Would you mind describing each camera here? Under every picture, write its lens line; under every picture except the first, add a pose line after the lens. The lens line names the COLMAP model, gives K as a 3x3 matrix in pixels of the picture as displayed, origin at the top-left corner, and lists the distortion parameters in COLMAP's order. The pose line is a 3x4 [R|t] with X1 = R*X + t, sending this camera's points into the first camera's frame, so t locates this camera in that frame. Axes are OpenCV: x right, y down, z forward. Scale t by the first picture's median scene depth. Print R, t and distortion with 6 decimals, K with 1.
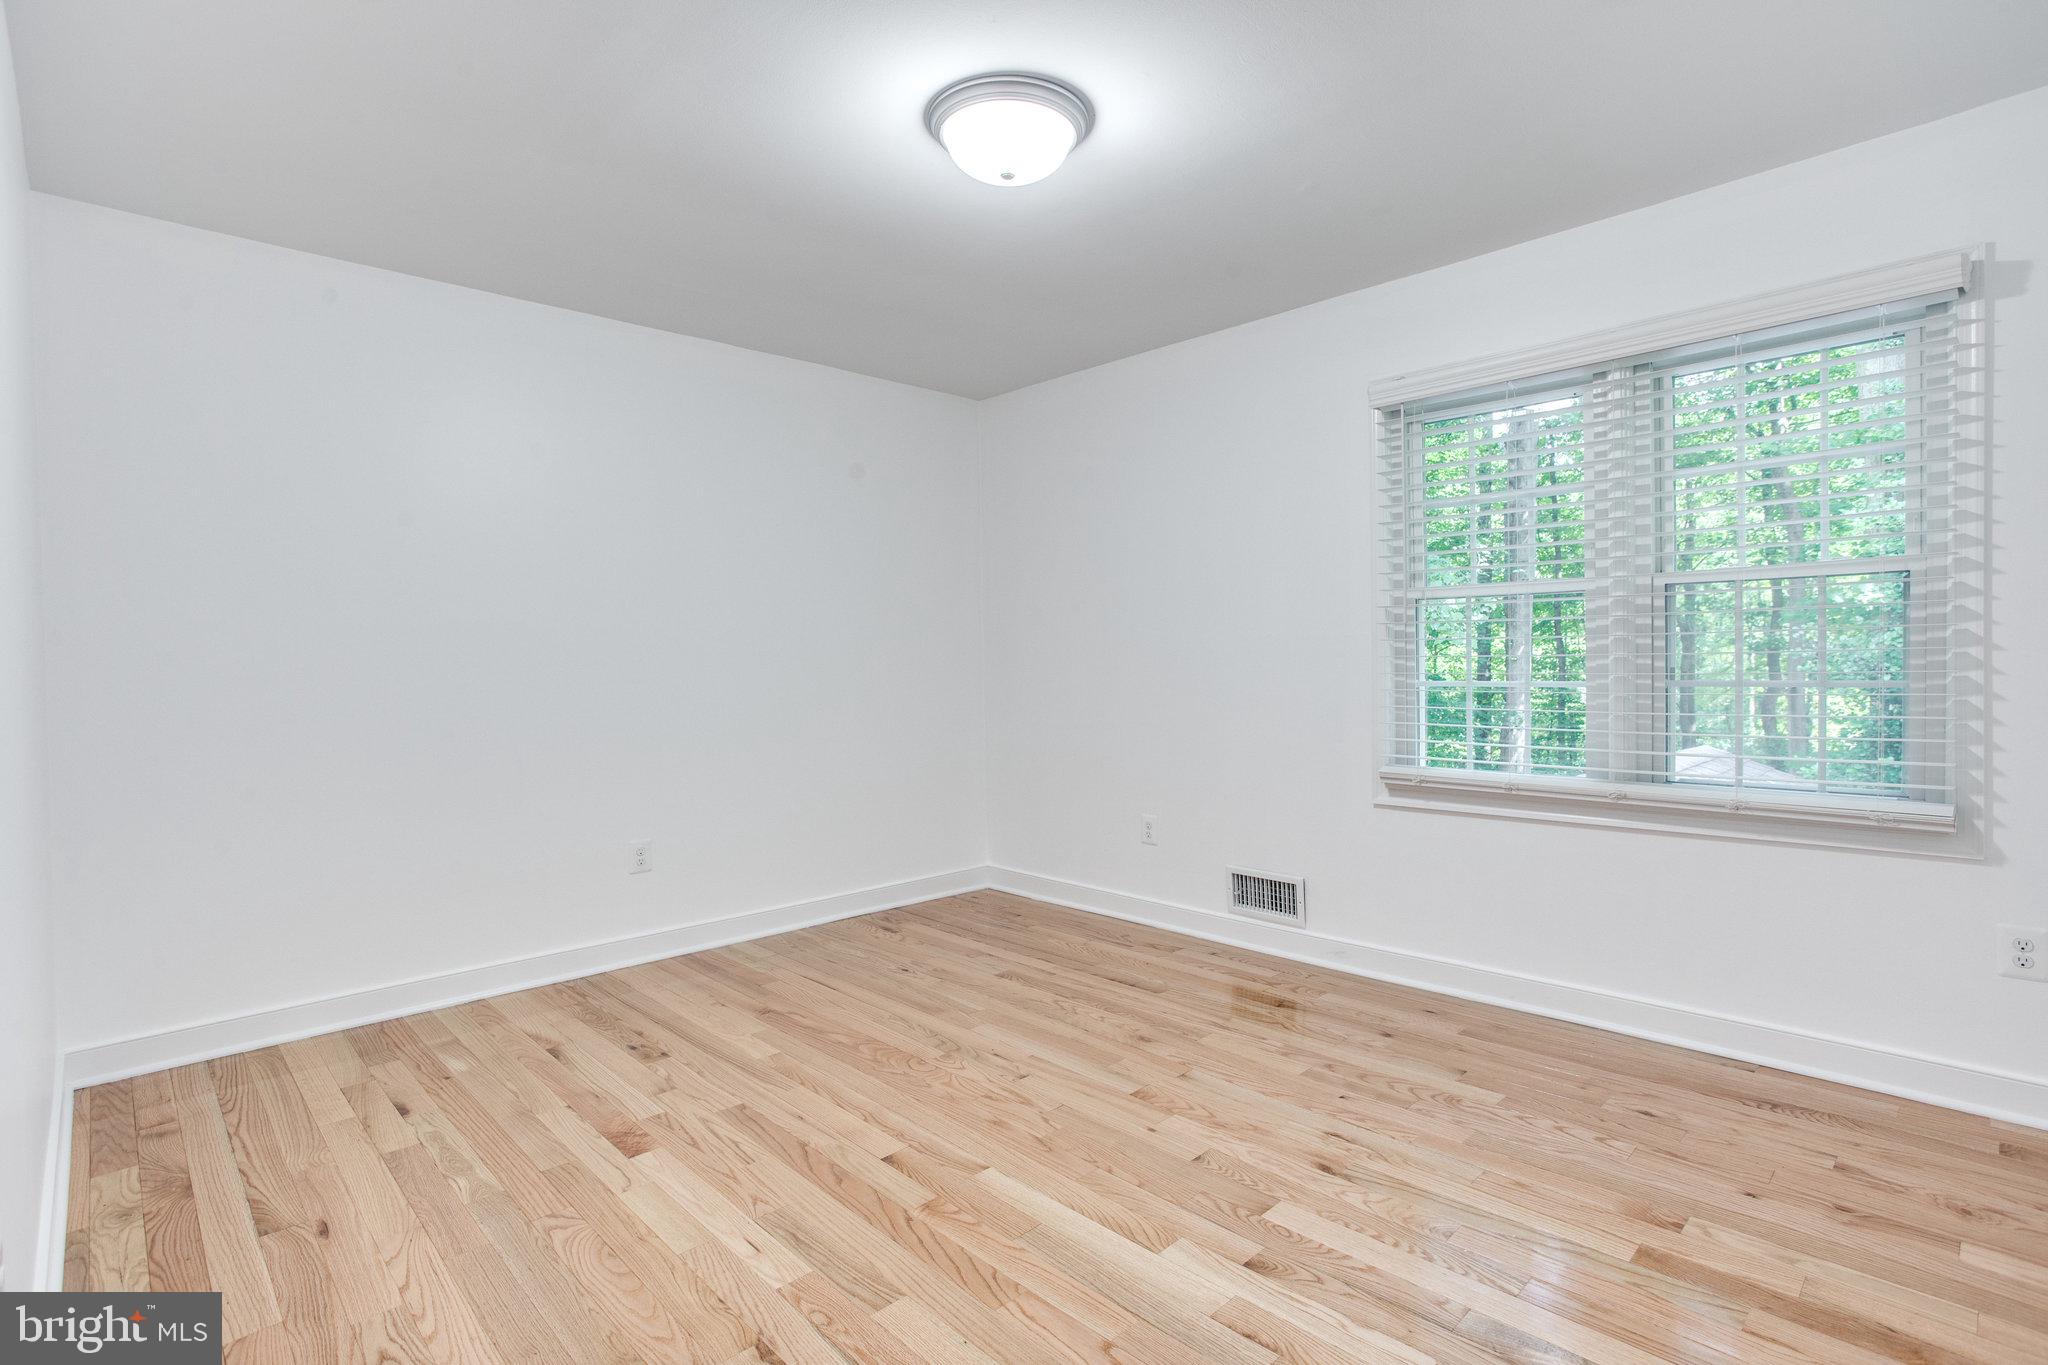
lens RADIAL K [[1016.8, 0, 1021.3], [0, 1016.8, 671.2], [0, 0, 1]] dist [-0.046764, 0.019372]
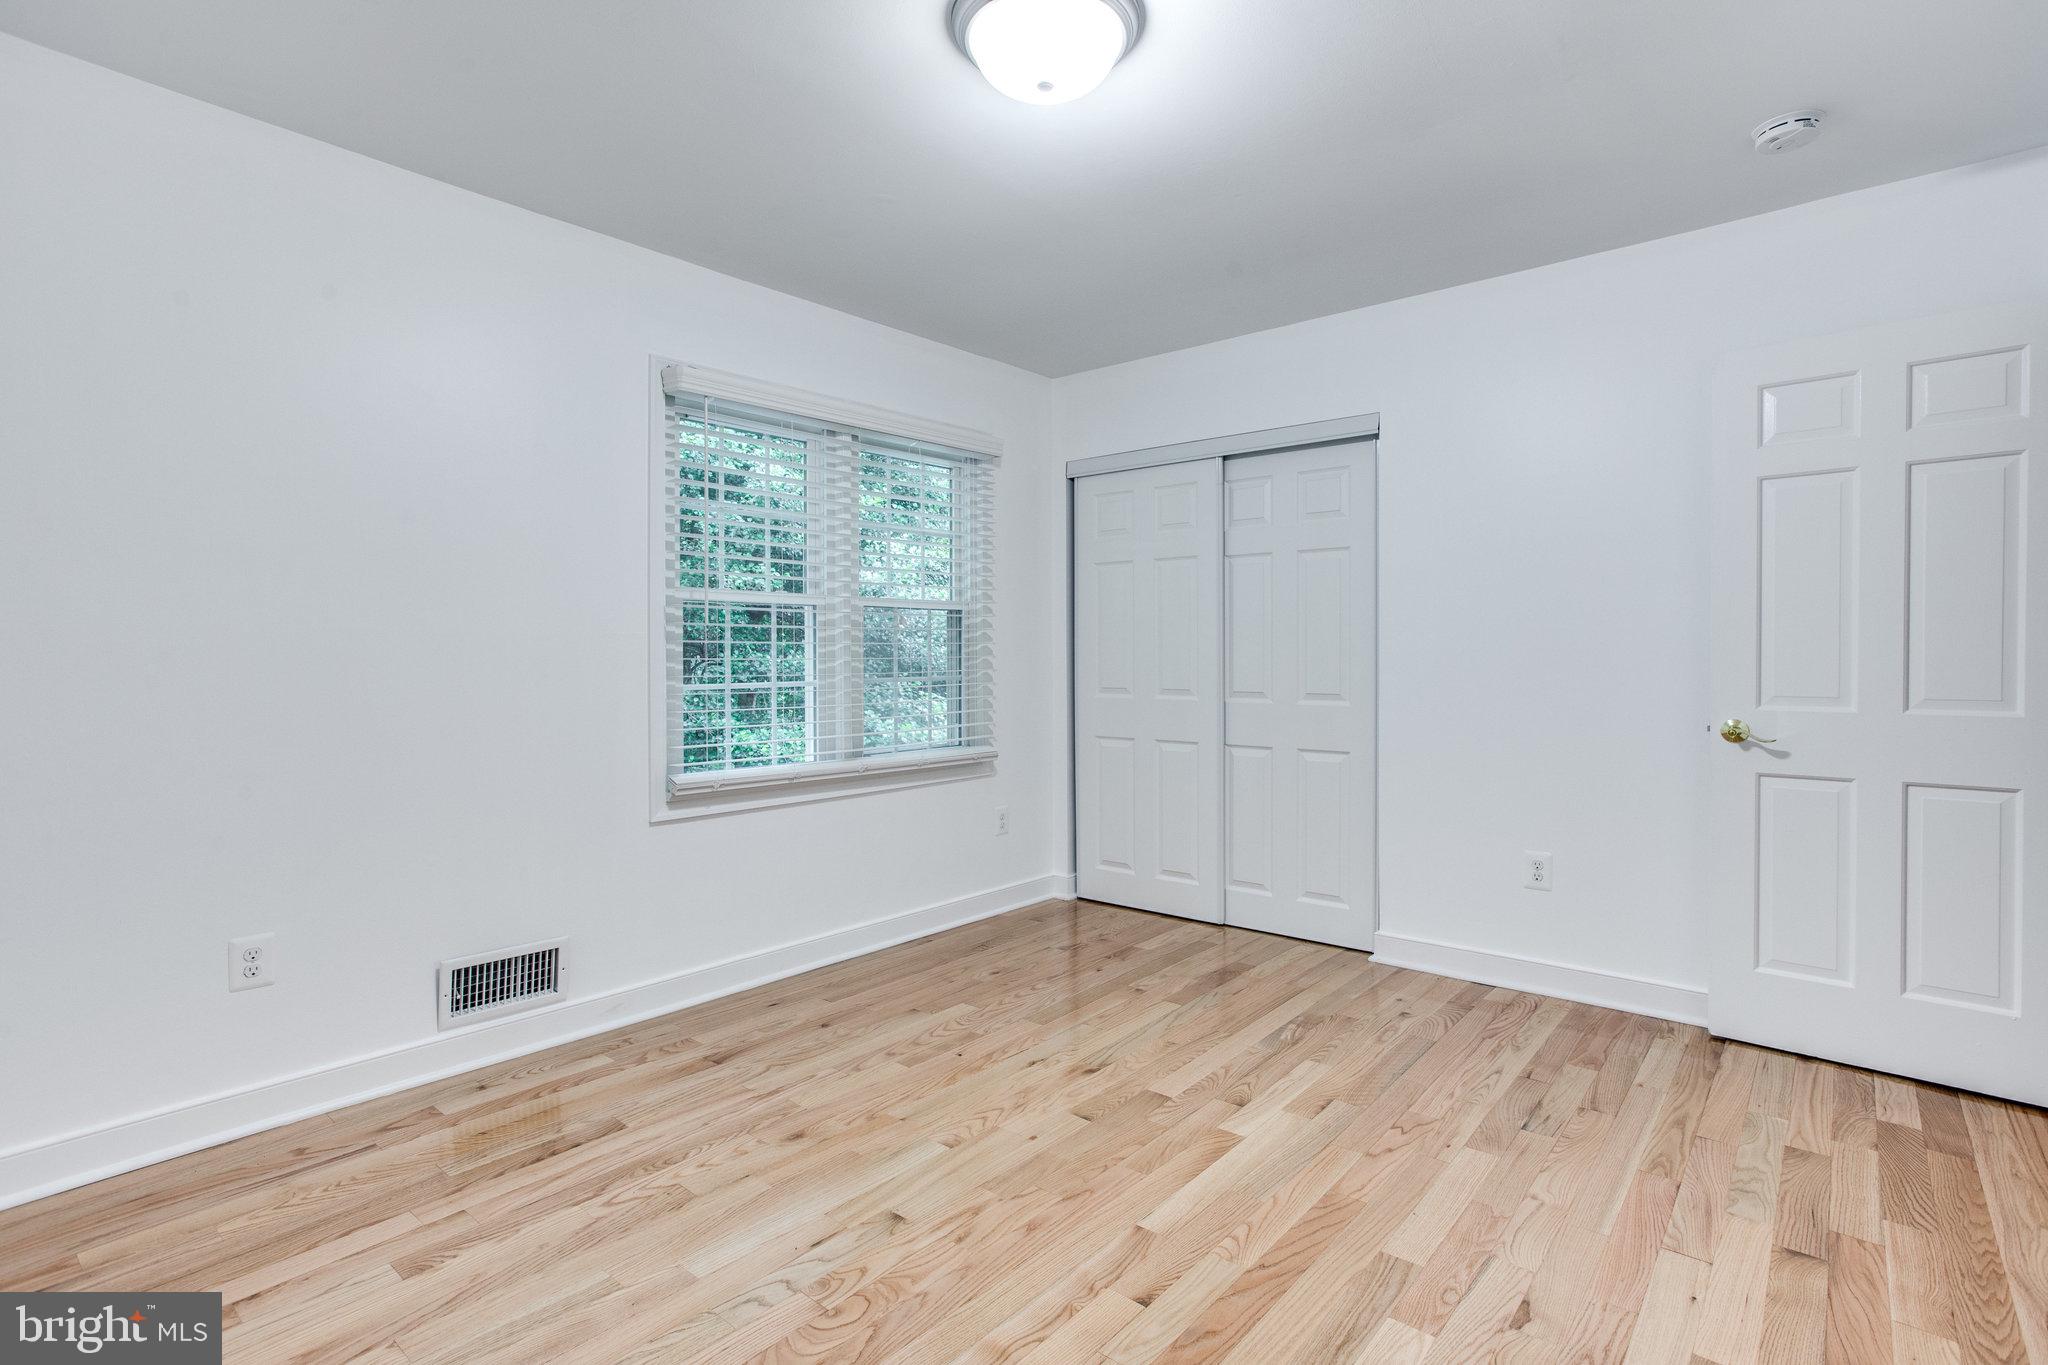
lens RADIAL K [[1016.8, 0, 1021.3], [0, 1016.8, 671.2], [0, 0, 1]] dist [-0.046764, 0.019372]
pose [[-0.125021, 0.001463, 0.992153, -0.779331], [0.017936, 0.999839, 0.000786, 0.002298], [-0.991992, 0.017894, -0.125027, 1.047032]]
